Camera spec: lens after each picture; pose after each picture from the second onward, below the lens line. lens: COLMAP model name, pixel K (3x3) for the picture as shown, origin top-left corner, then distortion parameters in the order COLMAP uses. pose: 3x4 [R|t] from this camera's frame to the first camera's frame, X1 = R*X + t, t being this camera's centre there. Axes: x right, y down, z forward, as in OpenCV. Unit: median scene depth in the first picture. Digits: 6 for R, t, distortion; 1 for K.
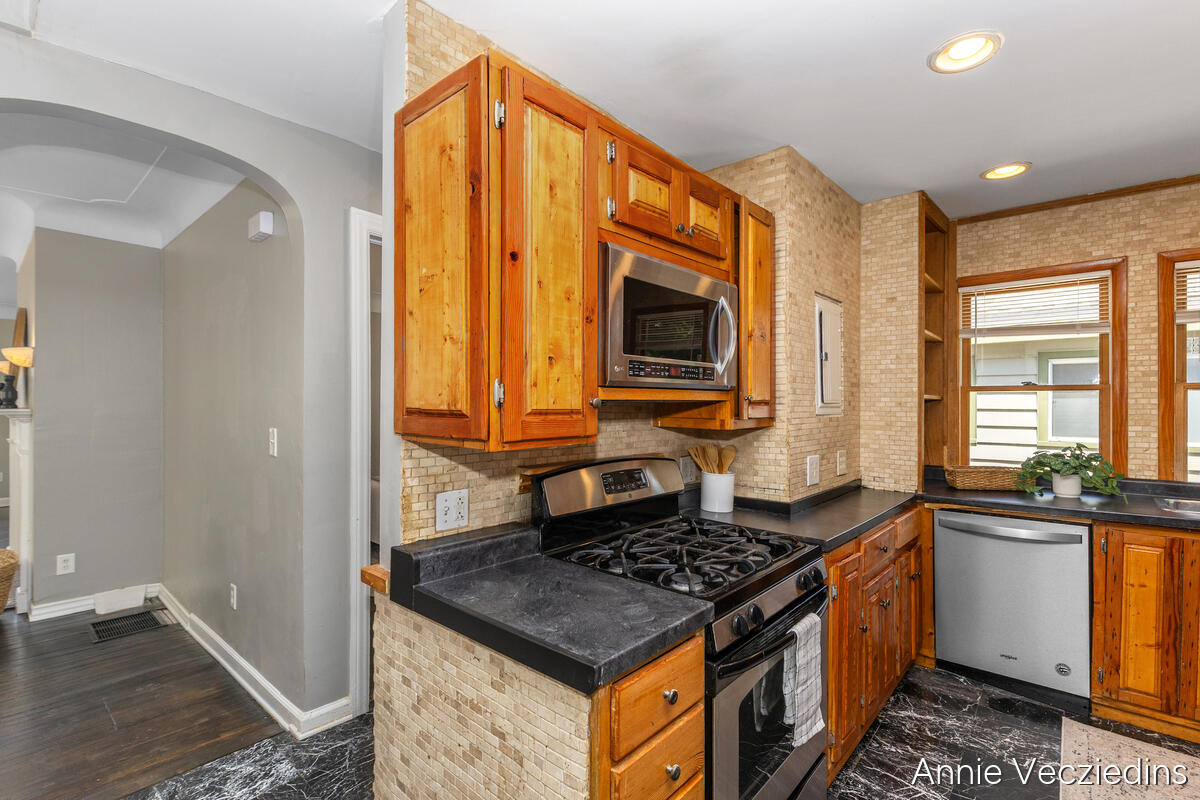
lens RADIAL K [[557.7, 0, 600.0], [0, 557.7, 400.0], [0, 0, 1]] dist [0.002093, 0.000314]
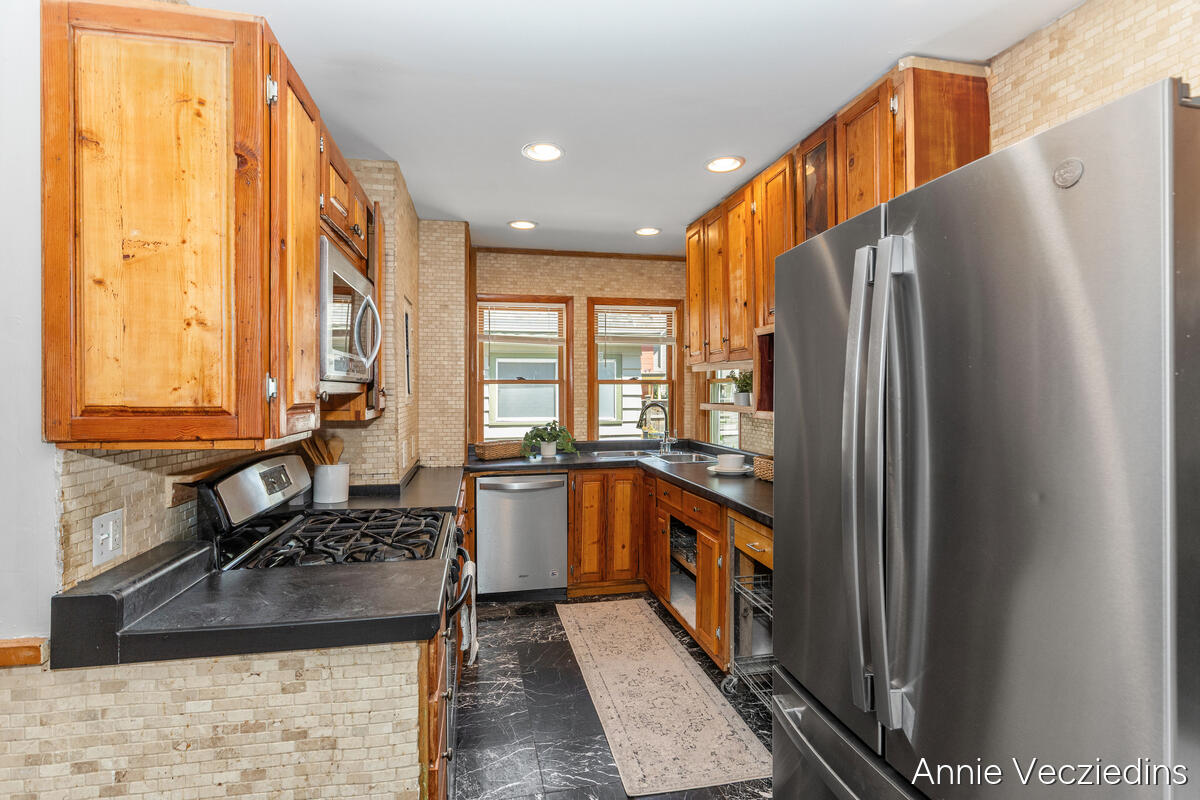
lens RADIAL K [[582.0, 0, 603.4], [0, 582.0, 393.9], [0, 0, 1]] dist [-0.001085, -0.000580]
pose [[0.596541, -0.007556, 0.802547, -0.299579], [0.000688, 0.999960, 0.008904, -0.004582], [-0.802582, -0.004760, 0.596523, -0.017389]]
